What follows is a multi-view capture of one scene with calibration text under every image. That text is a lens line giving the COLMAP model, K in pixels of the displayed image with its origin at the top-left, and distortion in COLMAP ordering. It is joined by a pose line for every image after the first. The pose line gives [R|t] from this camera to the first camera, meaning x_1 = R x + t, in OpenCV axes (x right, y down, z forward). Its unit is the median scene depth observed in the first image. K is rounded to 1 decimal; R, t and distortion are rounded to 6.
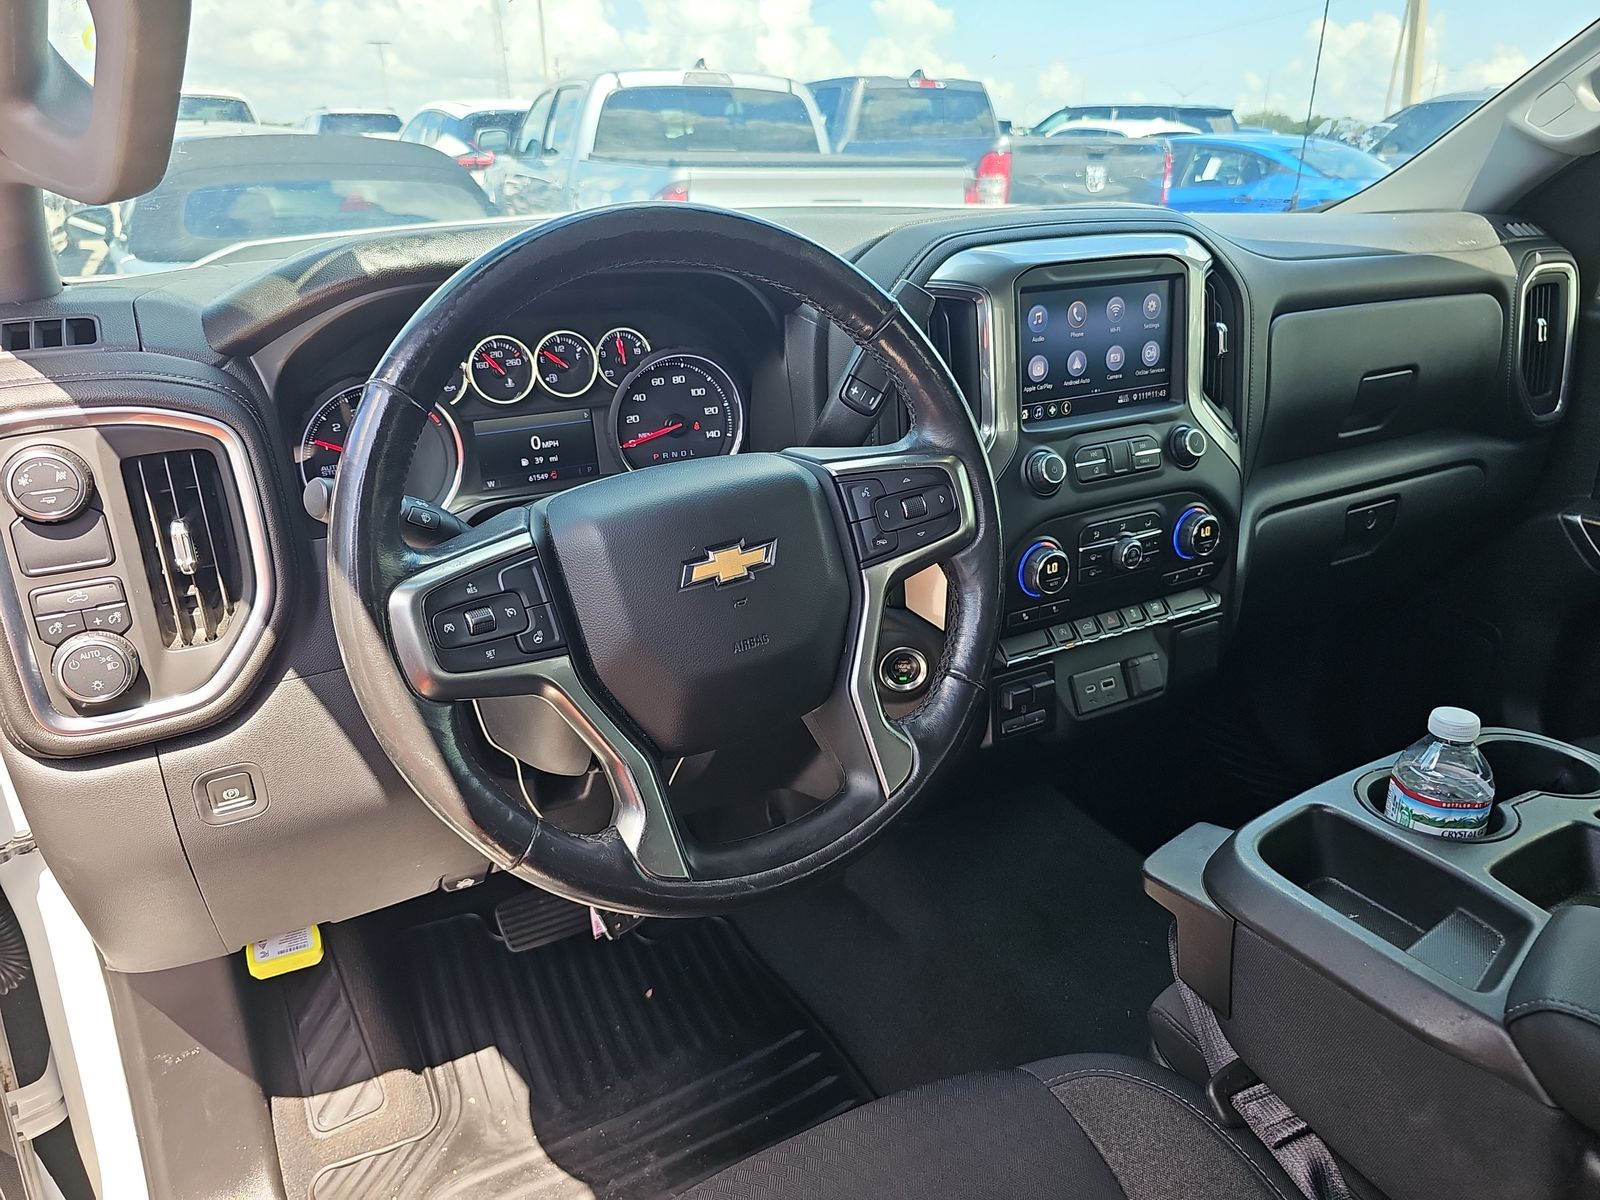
lens RADIAL K [[1077.0, 0, 800.7], [0, 1077.0, 607.9], [0, 0, 1]] dist [0.028650, -0.034345]
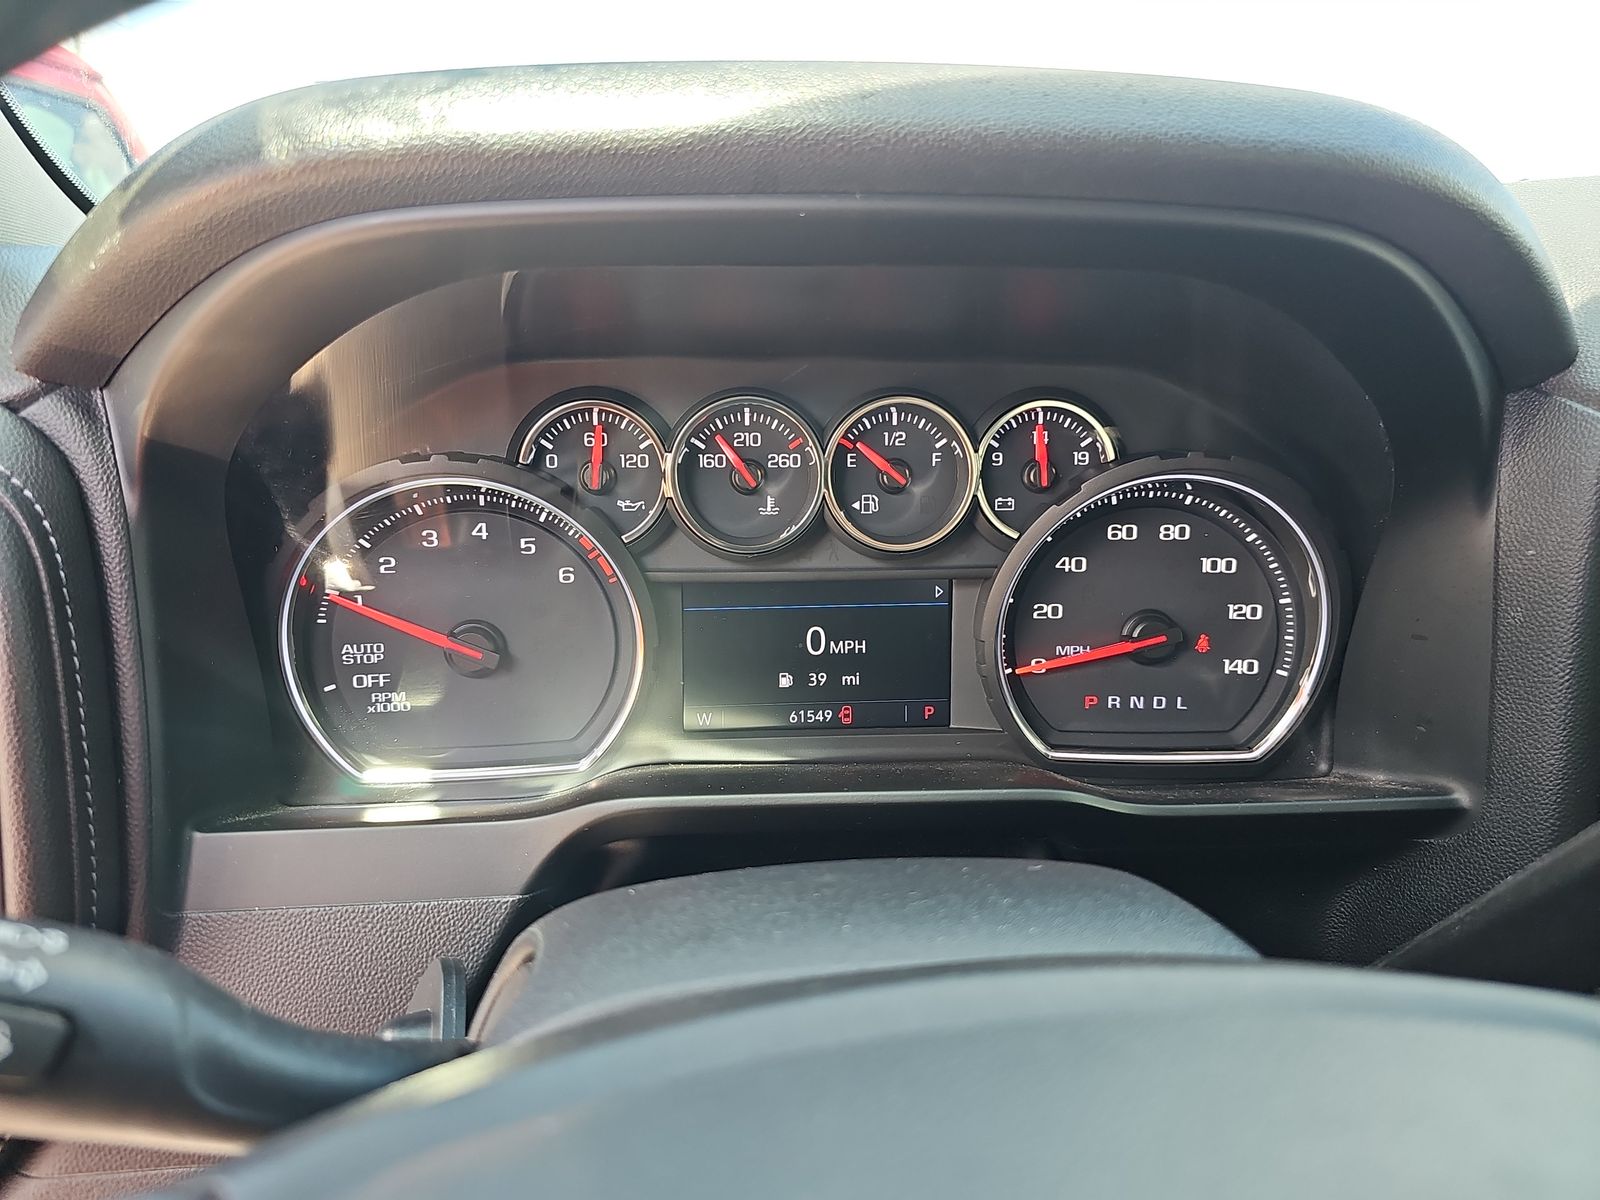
lens RADIAL K [[1077.0, 0, 800.7], [0, 1077.0, 607.9], [0, 0, 1]] dist [0.028650, -0.034345]
pose [[0.894081, 0.137055, -0.426422, -0.063180], [-0.179355, 0.981925, -0.060457, -0.138397], [0.410428, 0.130534, 0.902502, 0.594670]]
